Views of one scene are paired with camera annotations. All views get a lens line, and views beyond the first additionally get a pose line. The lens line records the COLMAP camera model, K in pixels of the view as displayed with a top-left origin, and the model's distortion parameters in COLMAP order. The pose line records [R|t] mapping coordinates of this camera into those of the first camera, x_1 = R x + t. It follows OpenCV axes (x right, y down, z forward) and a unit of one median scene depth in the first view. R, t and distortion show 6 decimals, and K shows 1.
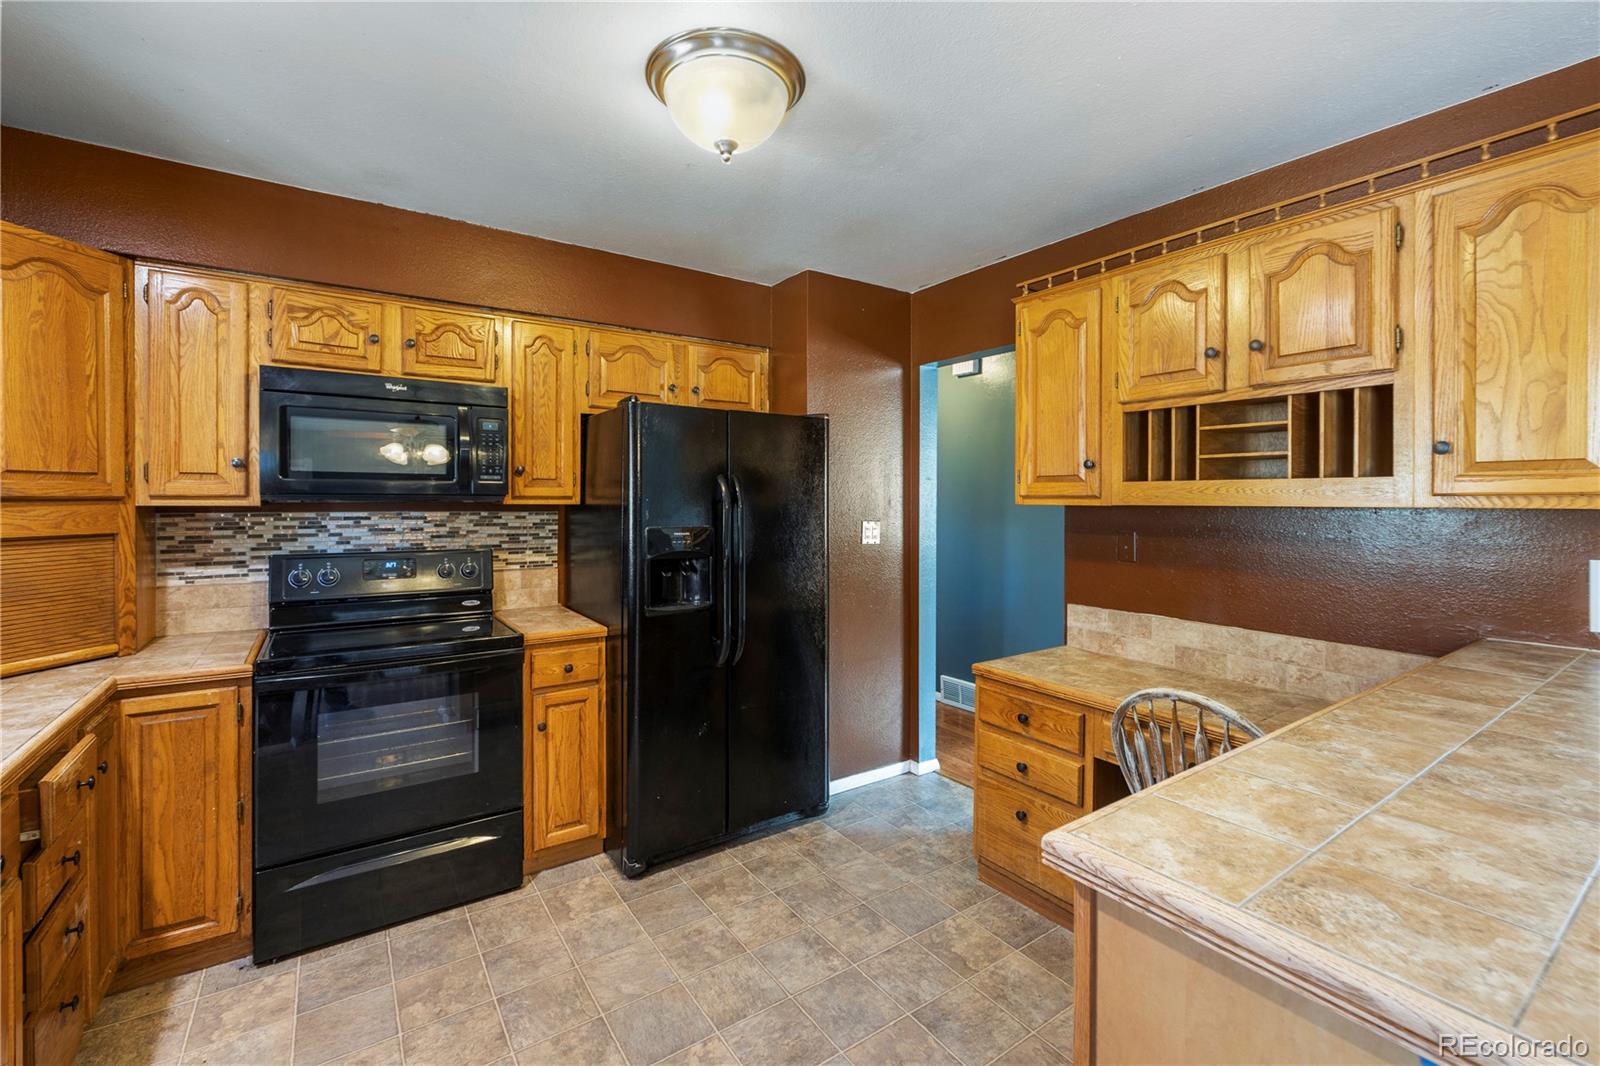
lens RADIAL K [[688.5, 0, 798.4], [0, 688.5, 499.0], [0, 0, 1]] dist [-0.001690, 0.000092]
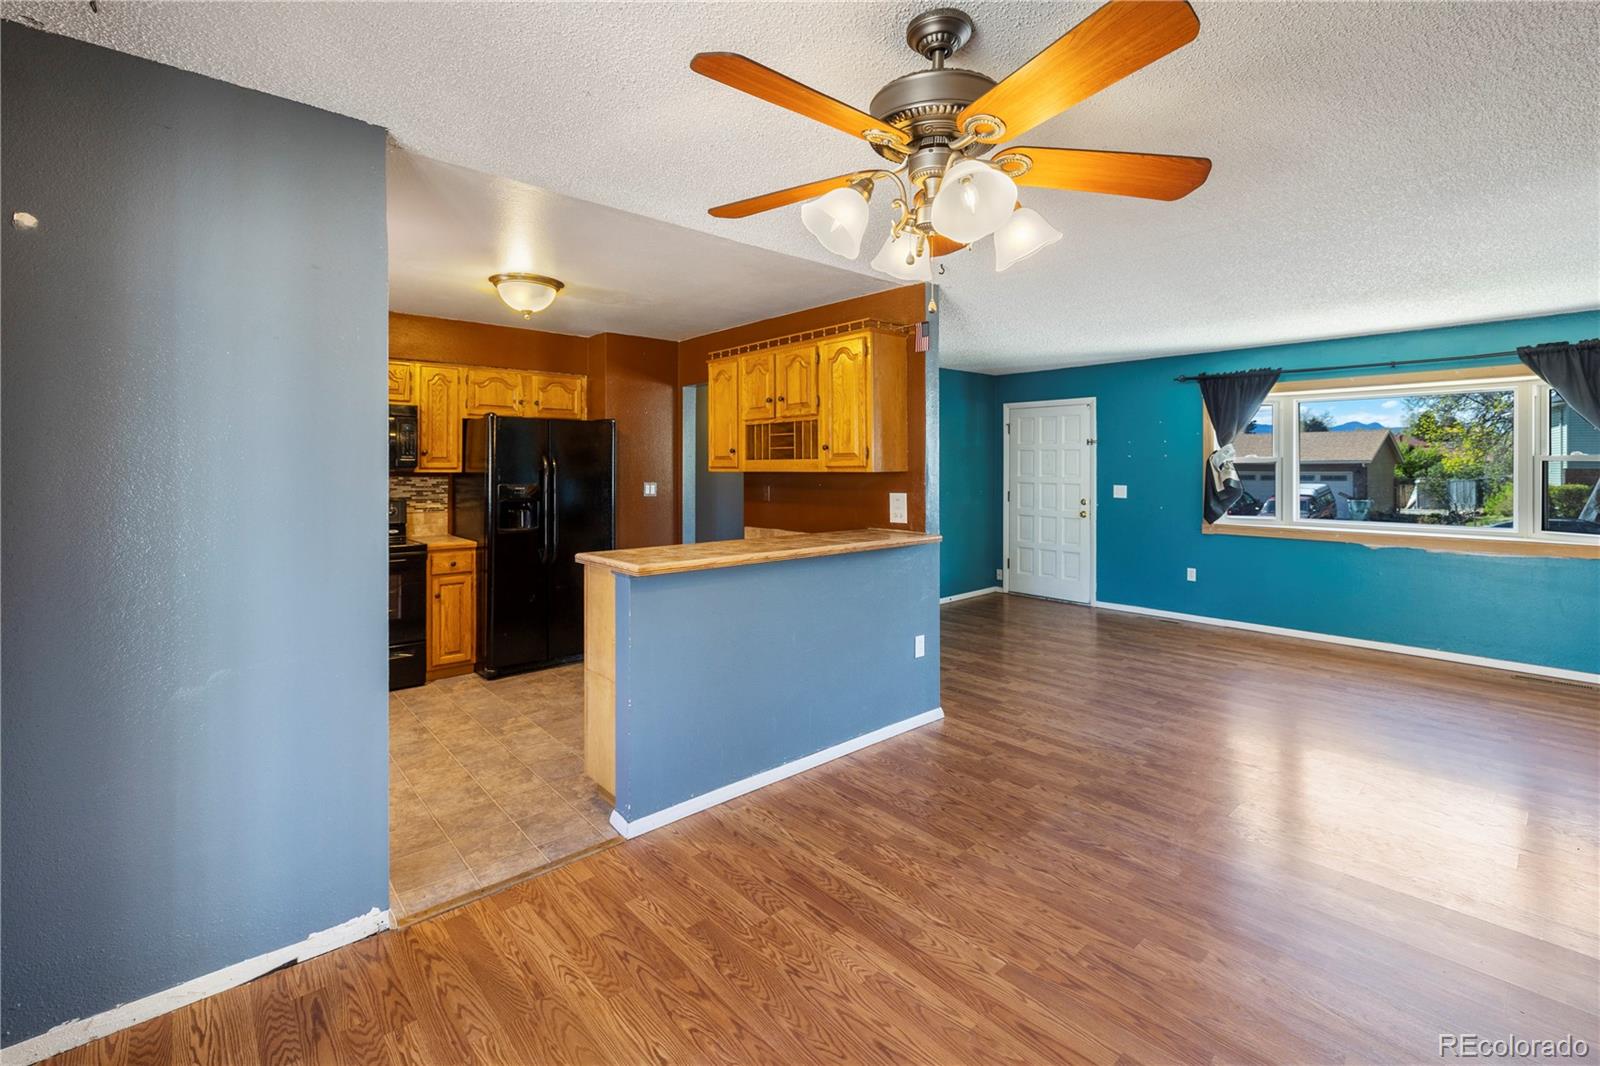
lens RADIAL K [[698.8, 0, 801.4], [0, 698.8, 459.6], [0, 0, 1]] dist [-0.010966, 0.000411]
pose [[0.991786, 0.000306, 0.127911, 0.312967], [0.001544, 0.999896, -0.014360, 0.002357], [-0.127902, 0.014440, 0.991682, -0.863543]]
